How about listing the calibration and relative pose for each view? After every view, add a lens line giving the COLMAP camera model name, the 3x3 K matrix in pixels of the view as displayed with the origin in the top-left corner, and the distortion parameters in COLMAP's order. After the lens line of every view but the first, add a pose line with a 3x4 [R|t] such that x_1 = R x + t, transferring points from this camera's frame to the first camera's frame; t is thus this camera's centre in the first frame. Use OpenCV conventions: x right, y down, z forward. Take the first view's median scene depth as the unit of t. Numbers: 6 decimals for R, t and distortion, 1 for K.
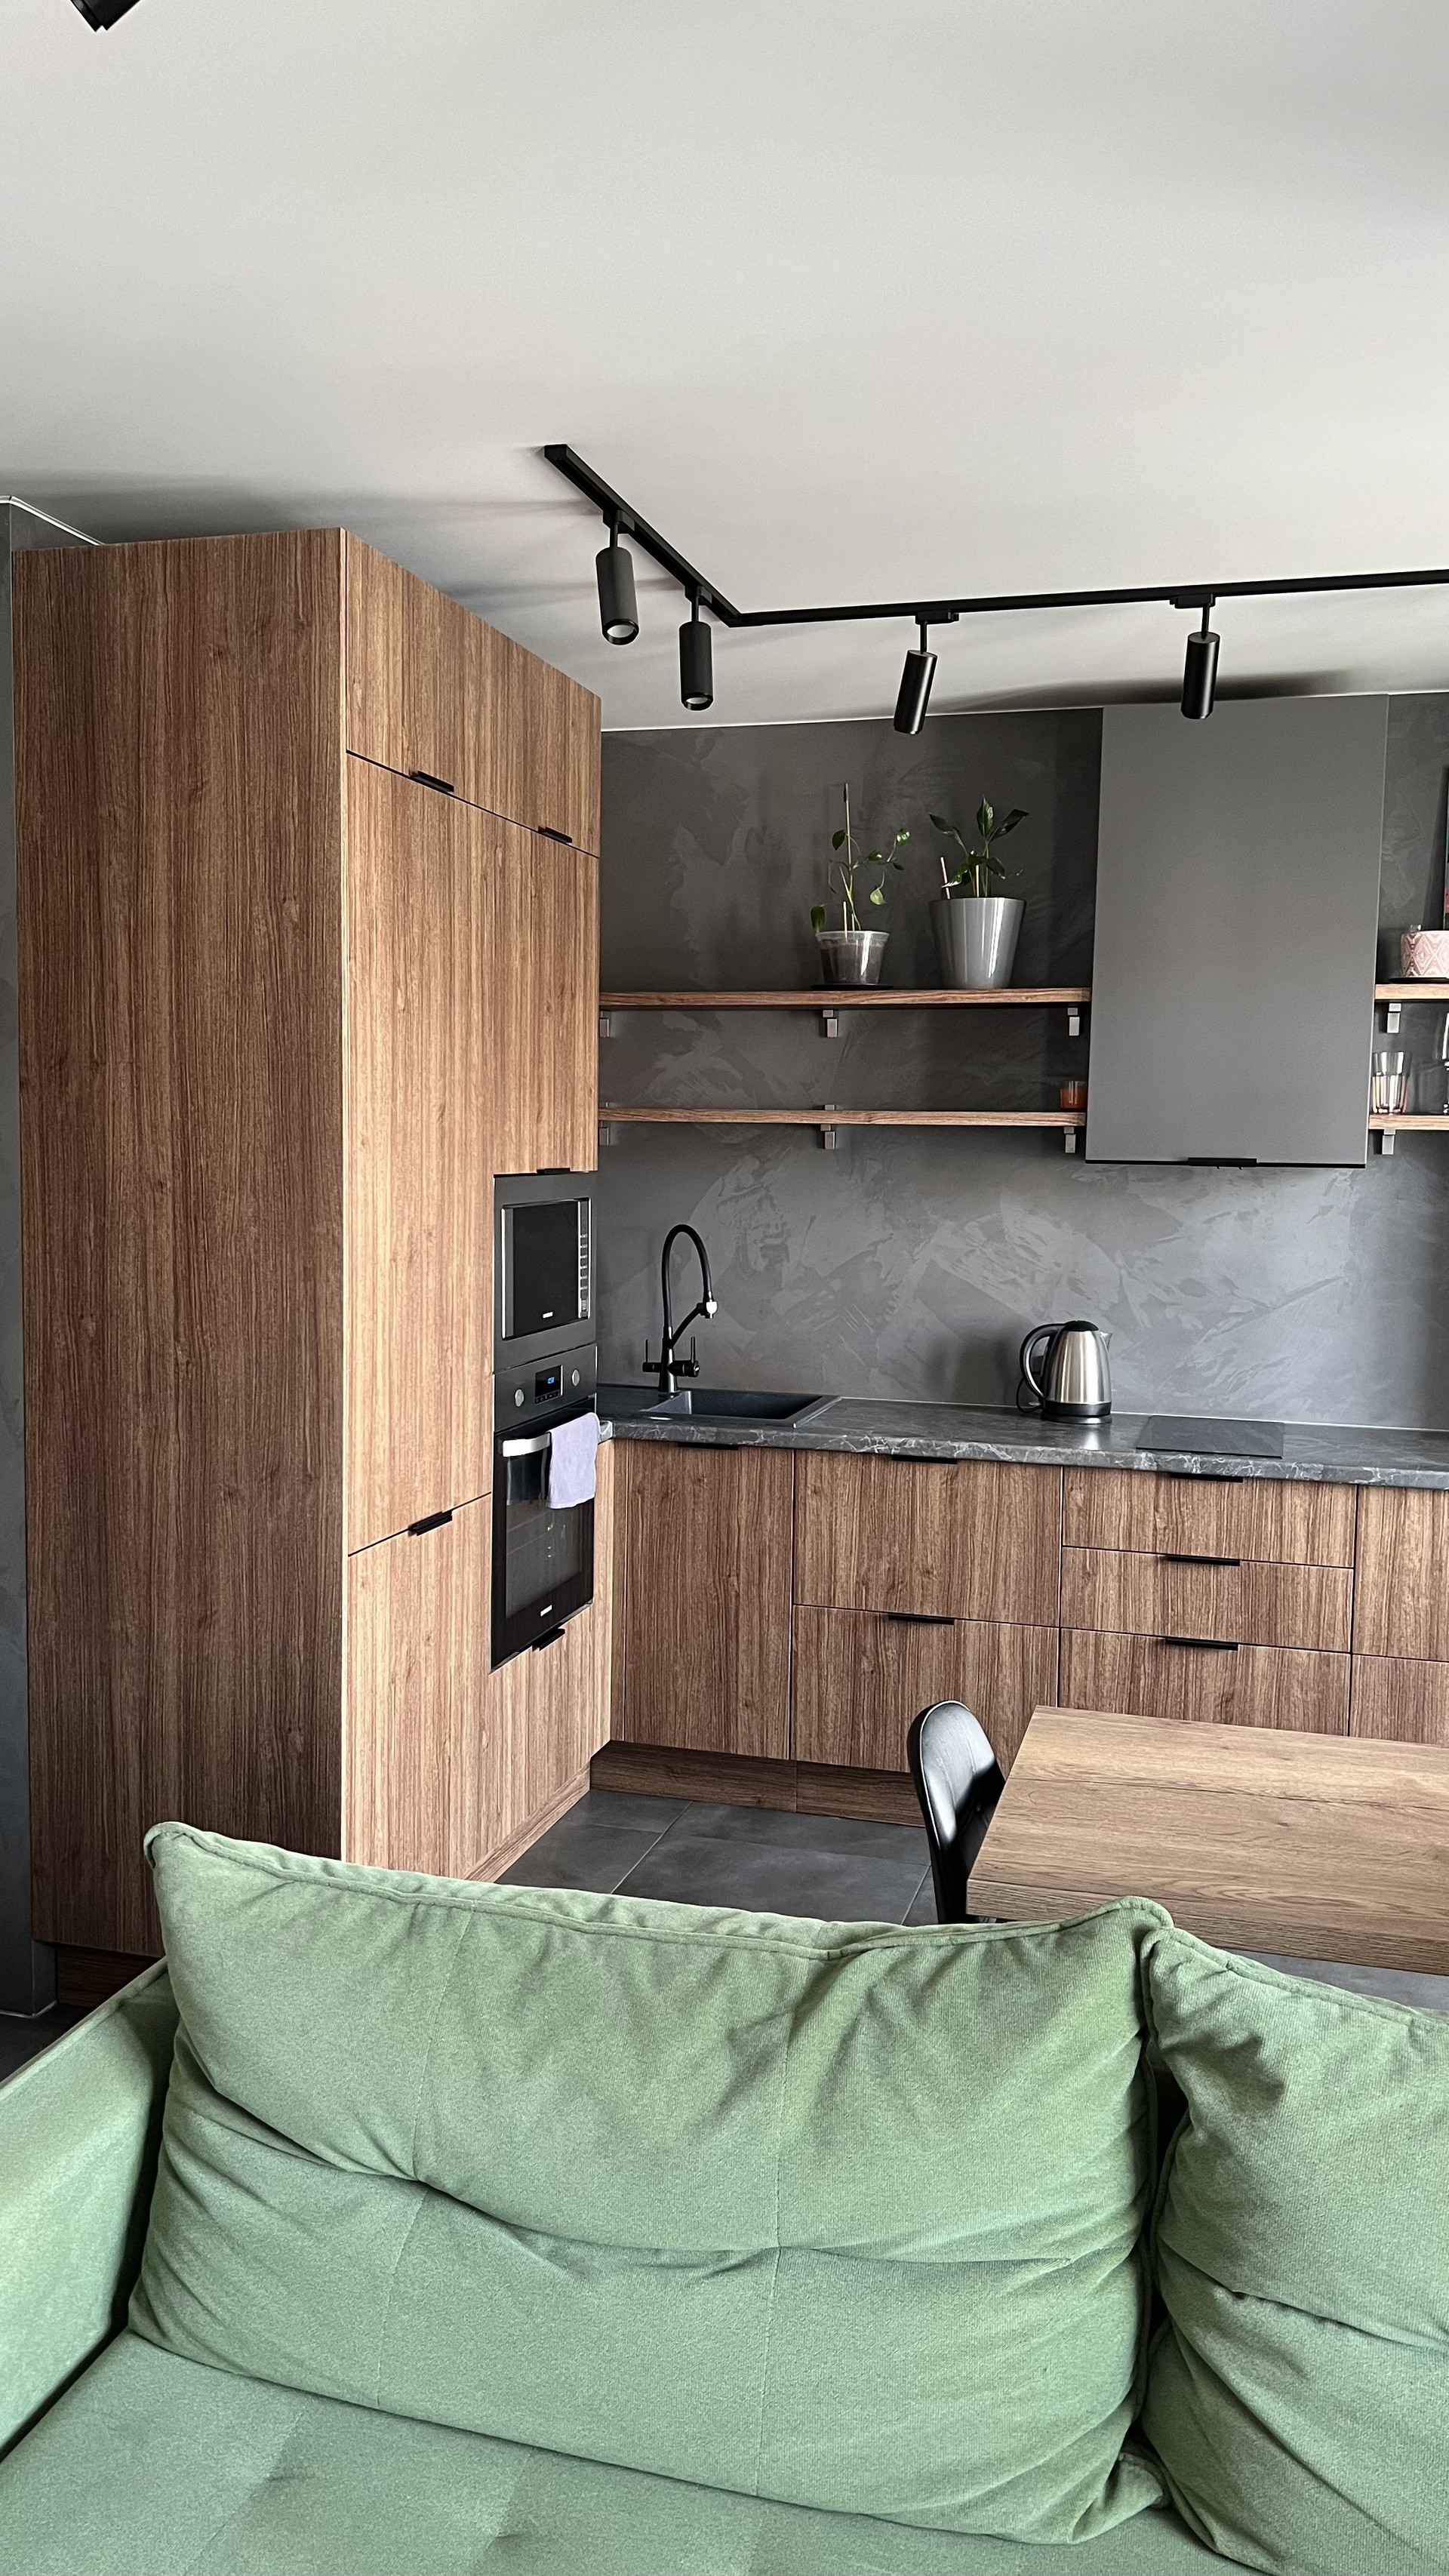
lens RADIAL K [[1950.1, 0, 713.7], [0, 1950.1, 1304.5], [0, 0, 1]] dist [0.079106, -0.091555]
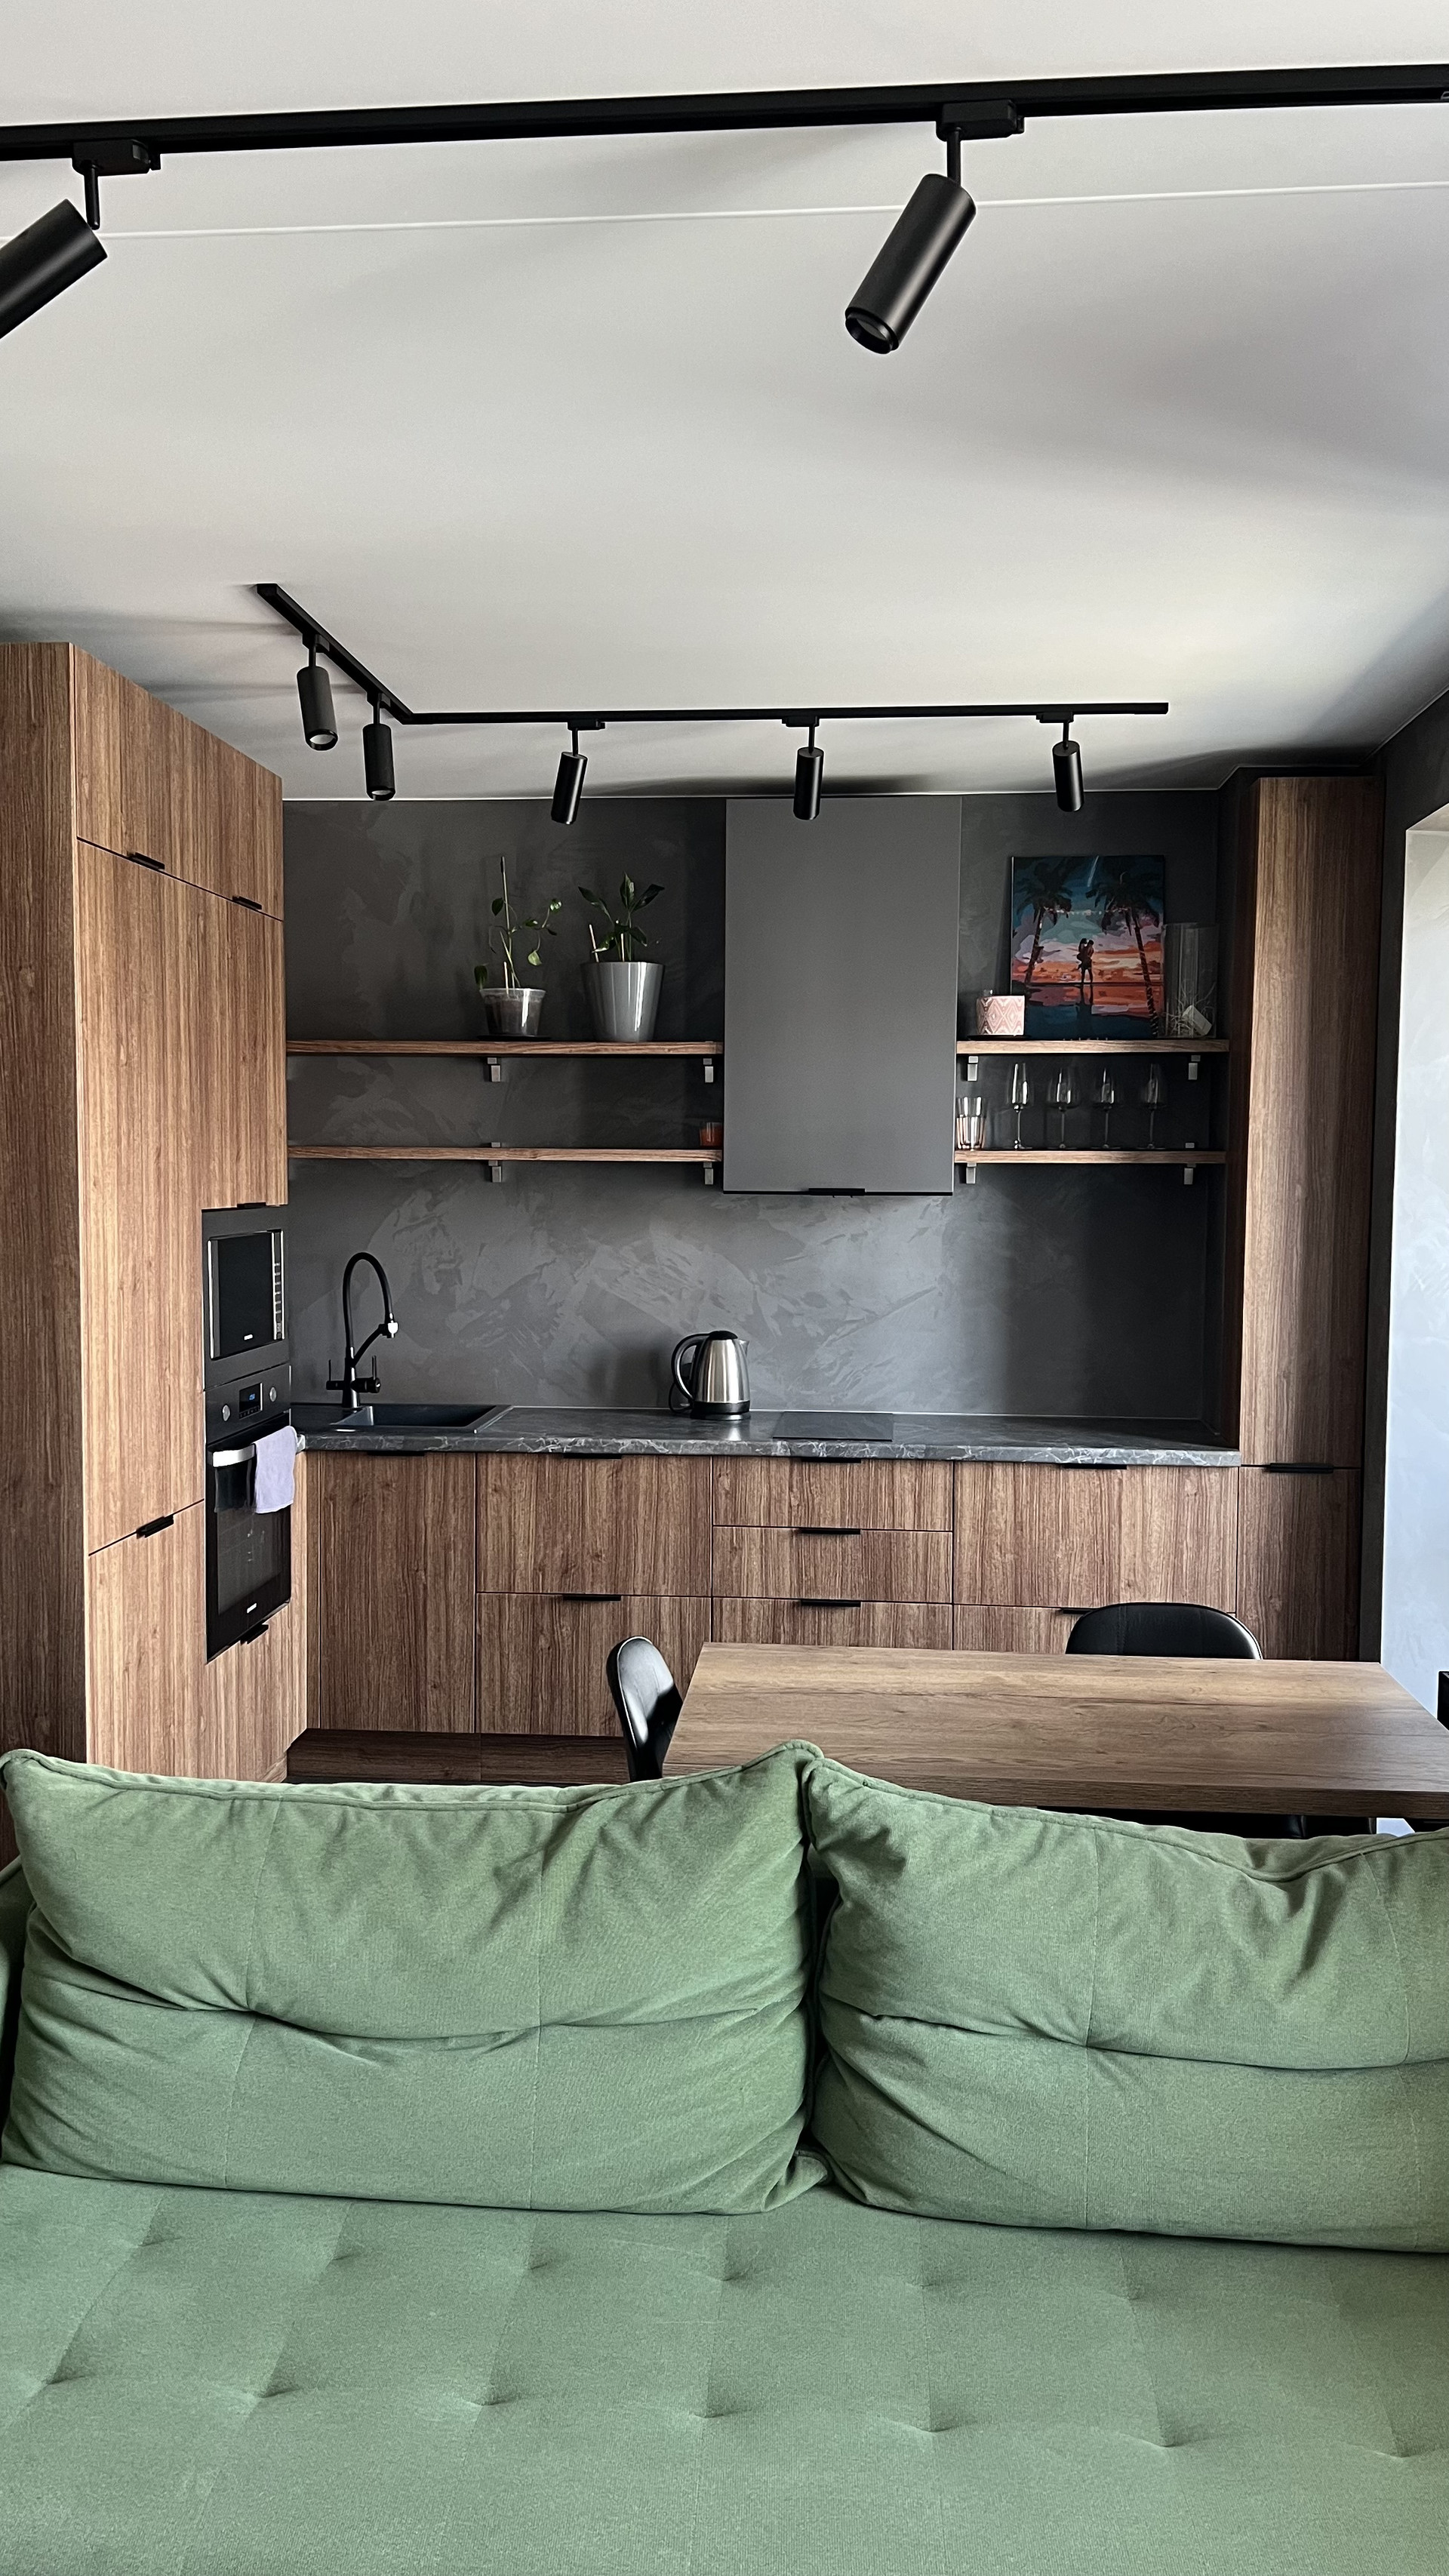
lens RADIAL K [[1950.1, 0, 714.1], [0, 1950.1, 1293.0], [0, 0, 1]] dist [0.079106, -0.091555]
pose [[0.981373, -0.022642, 0.190774, -0.046101], [0.026375, 0.999507, -0.017050, 0.007754], [-0.190293, 0.021765, 0.981486, -0.159707]]
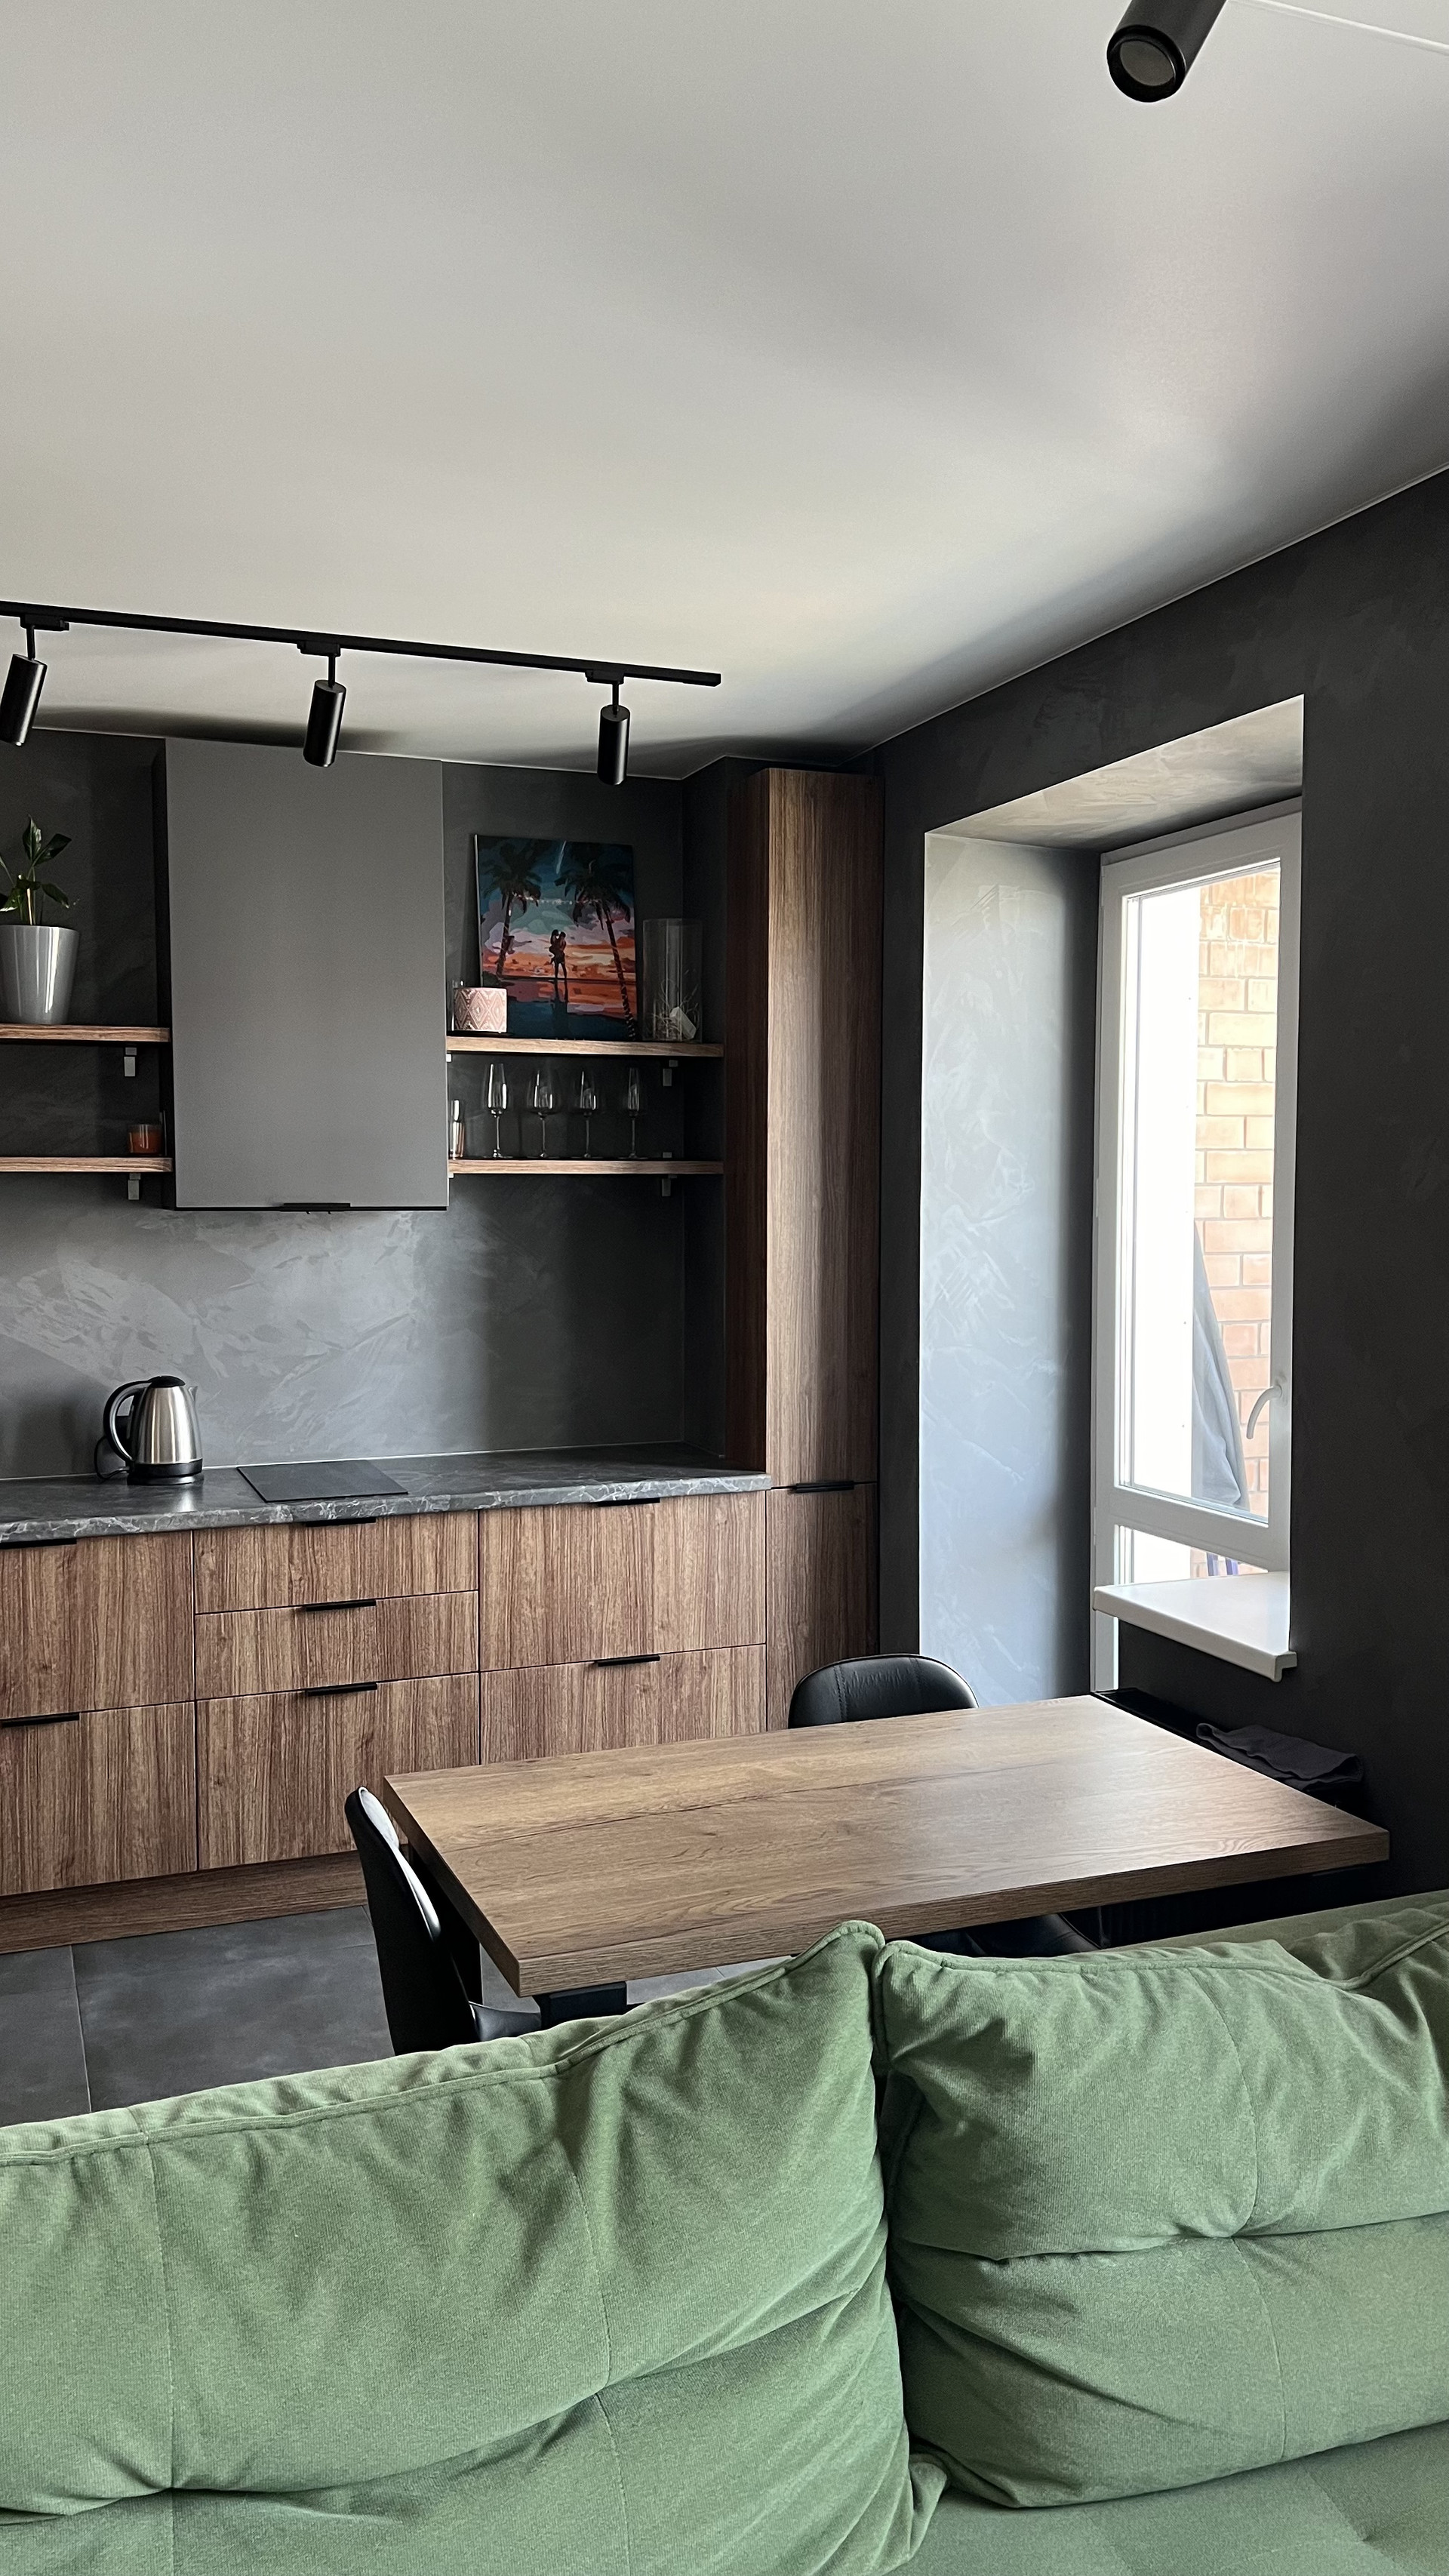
lens RADIAL K [[1950.1, 0, 729.6], [0, 1950.1, 1294.1], [0, 0, 1]] dist [0.079106, -0.091555]
pose [[0.798557, -0.053938, 0.599498, -0.225183], [0.067412, 0.997725, -0.000028, -0.017816], [-0.598132, 0.040436, 0.800377, 0.096763]]
